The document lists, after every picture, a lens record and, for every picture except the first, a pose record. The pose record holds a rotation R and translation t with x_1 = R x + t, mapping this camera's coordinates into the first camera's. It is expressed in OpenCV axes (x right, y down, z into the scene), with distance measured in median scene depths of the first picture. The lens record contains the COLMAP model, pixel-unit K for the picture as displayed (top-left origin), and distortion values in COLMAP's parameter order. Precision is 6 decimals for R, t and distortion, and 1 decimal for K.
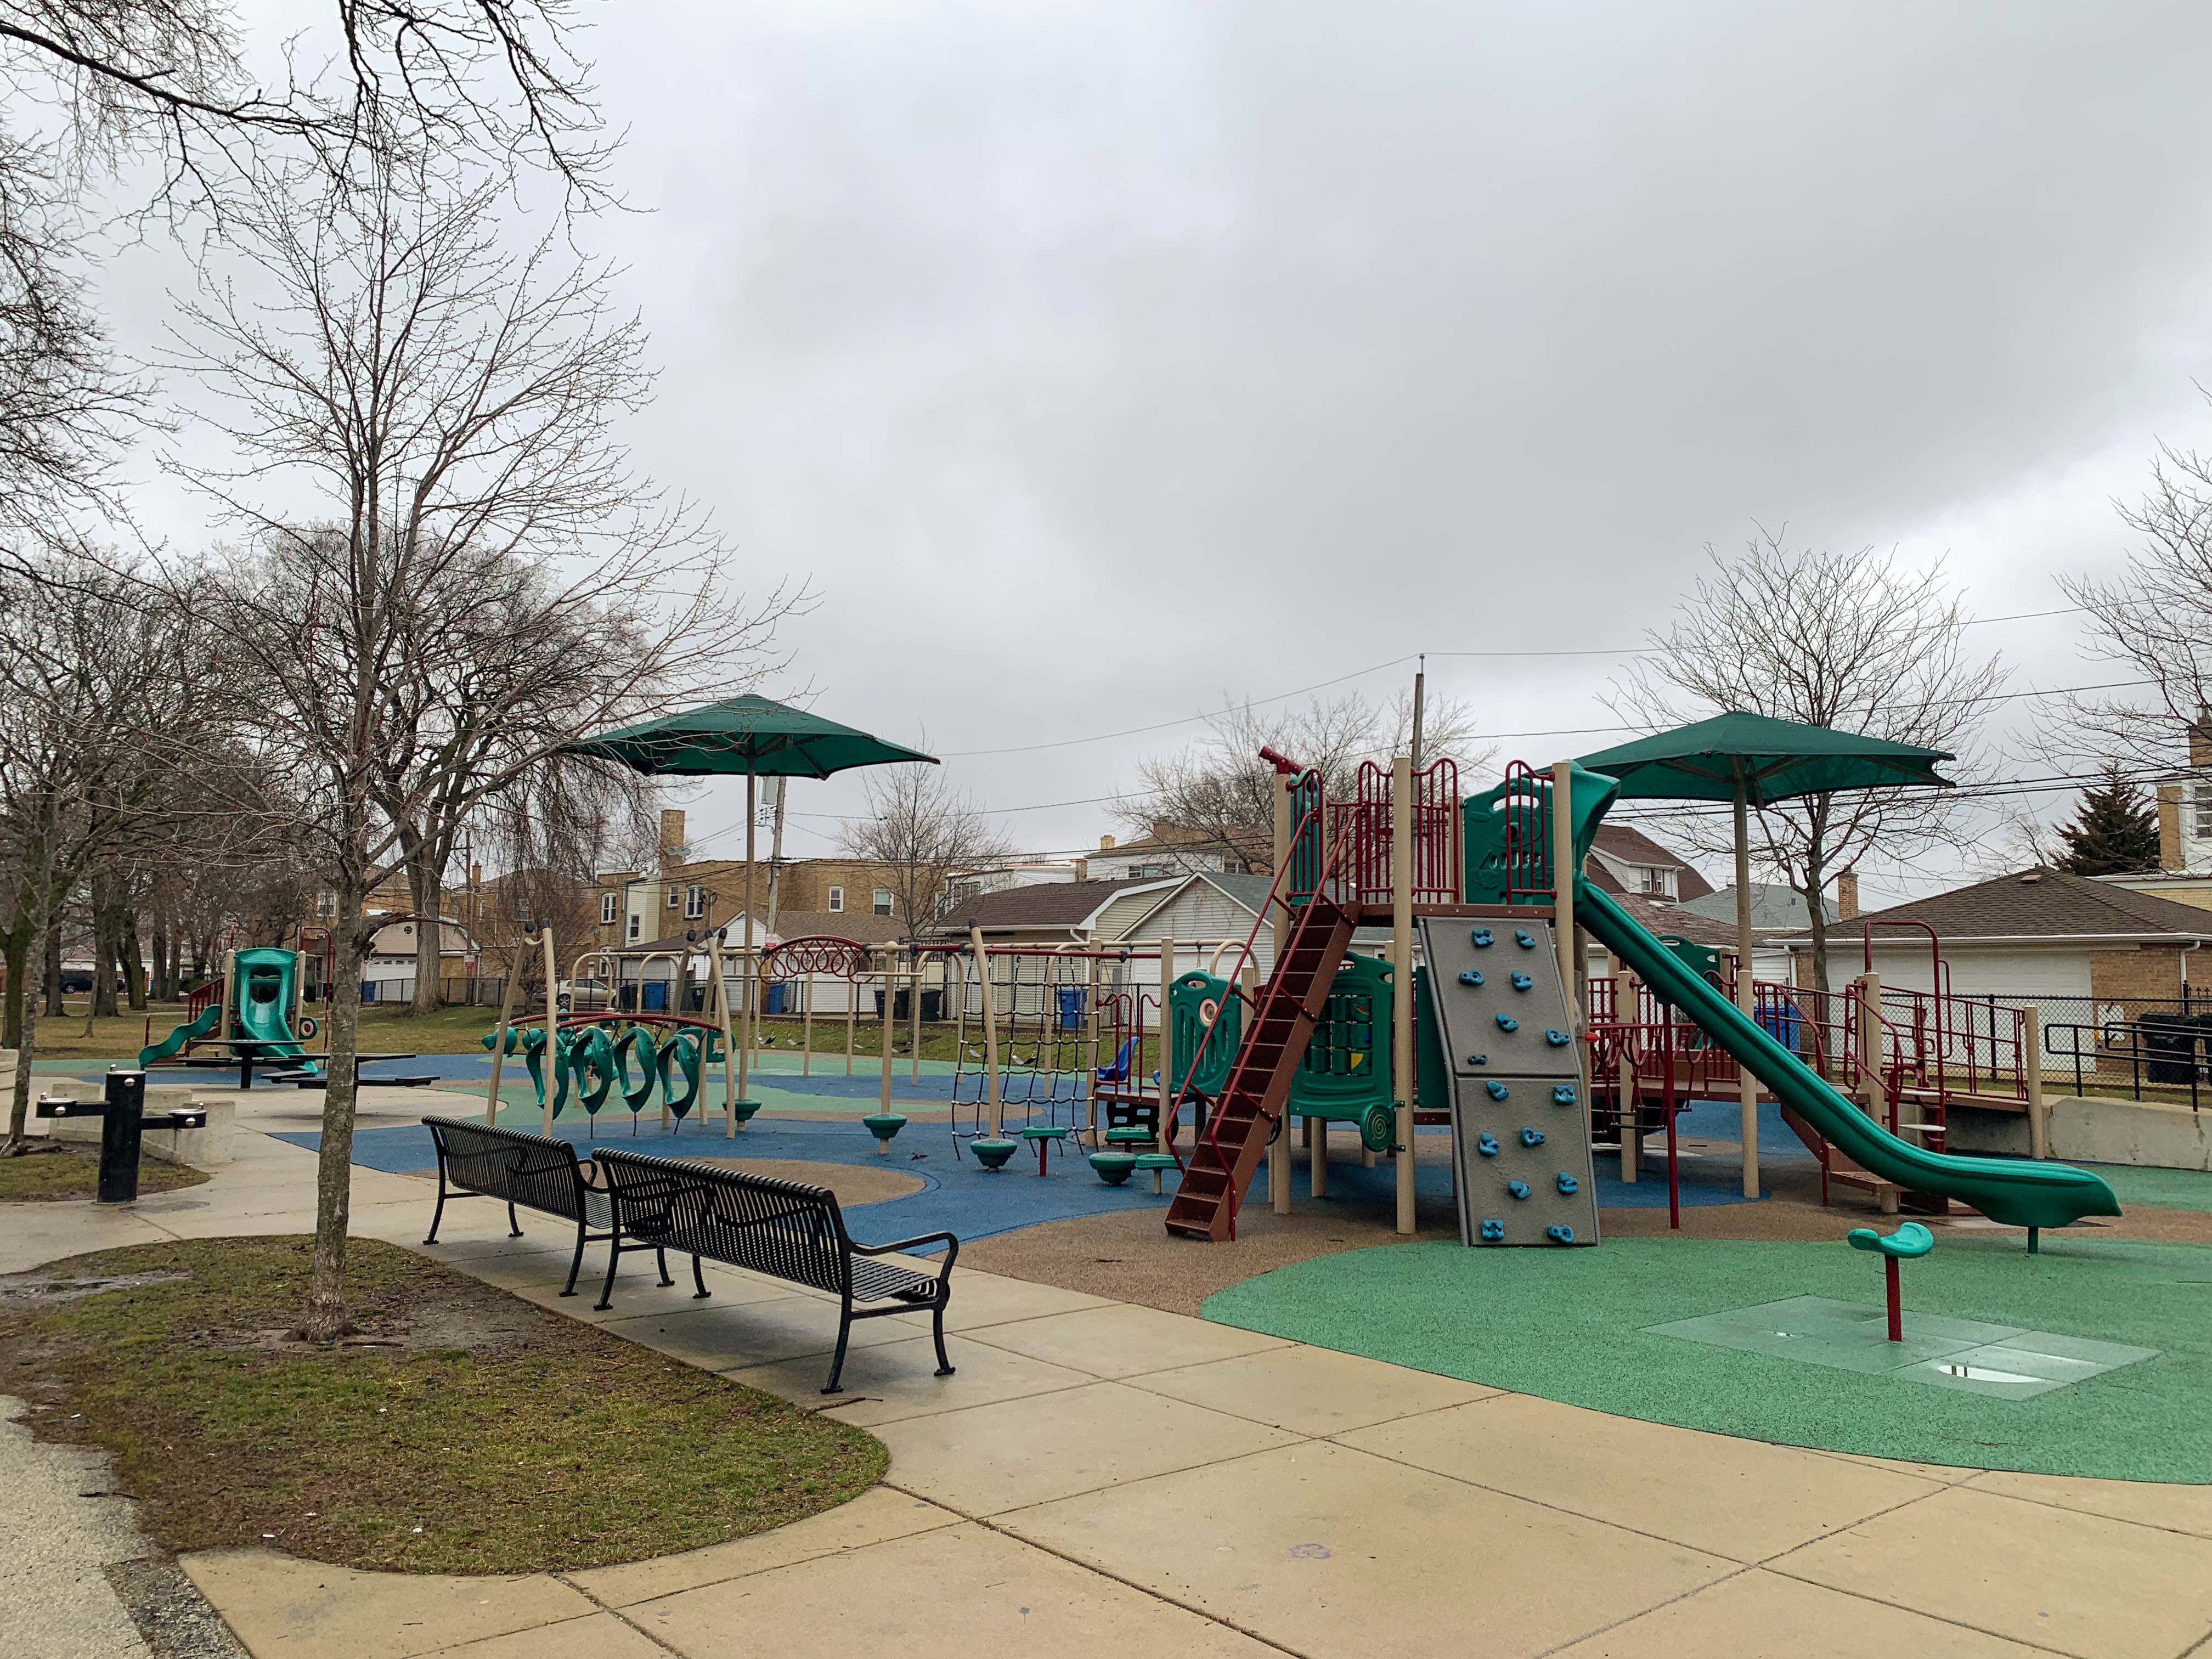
lens RADIAL K [[1677.4, 0, 1088.7], [0, 1677.4, 822.1], [0, 0, 1]] dist [0.062116, -0.075684]
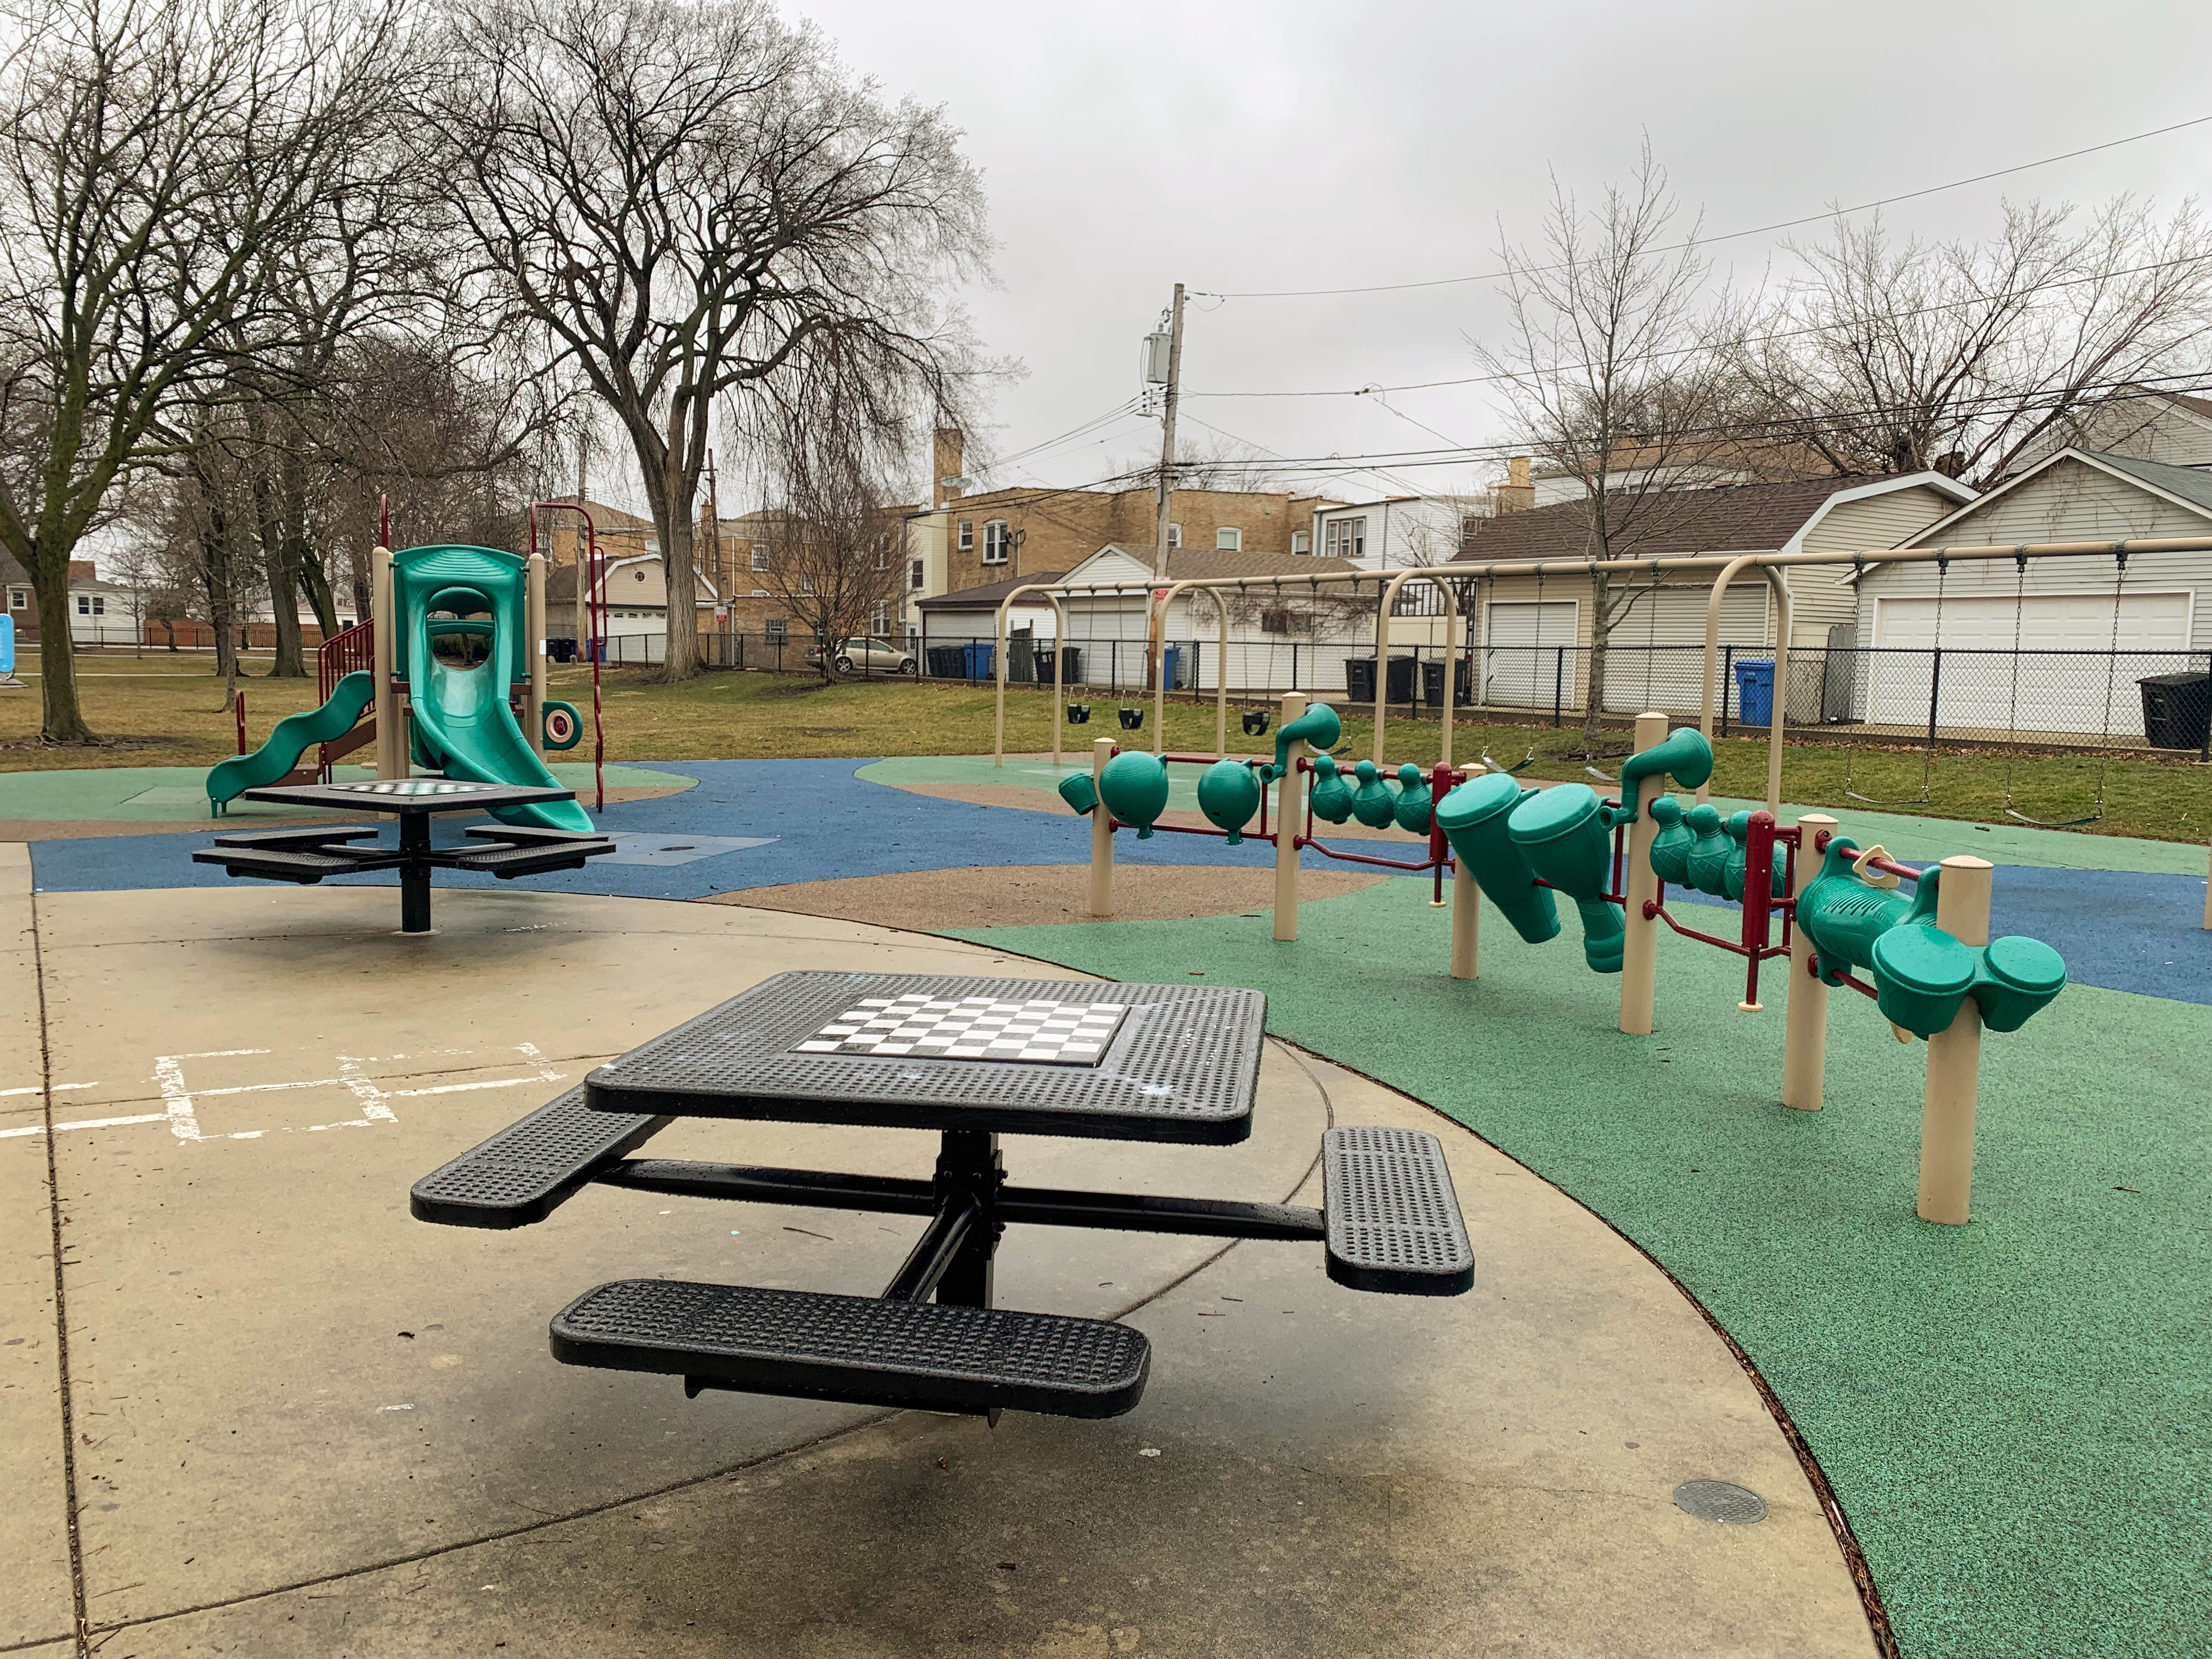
lens RADIAL K [[1677.4, 0, 1111.0], [0, 1677.4, 824.1], [0, 0, 1]] dist [0.062116, -0.075684]
pose [[0.995251, 0.020620, -0.095136, -0.125826], [-0.001517, 0.980475, 0.196637, 0.027123], [0.097333, -0.195559, 0.975850, 0.264258]]
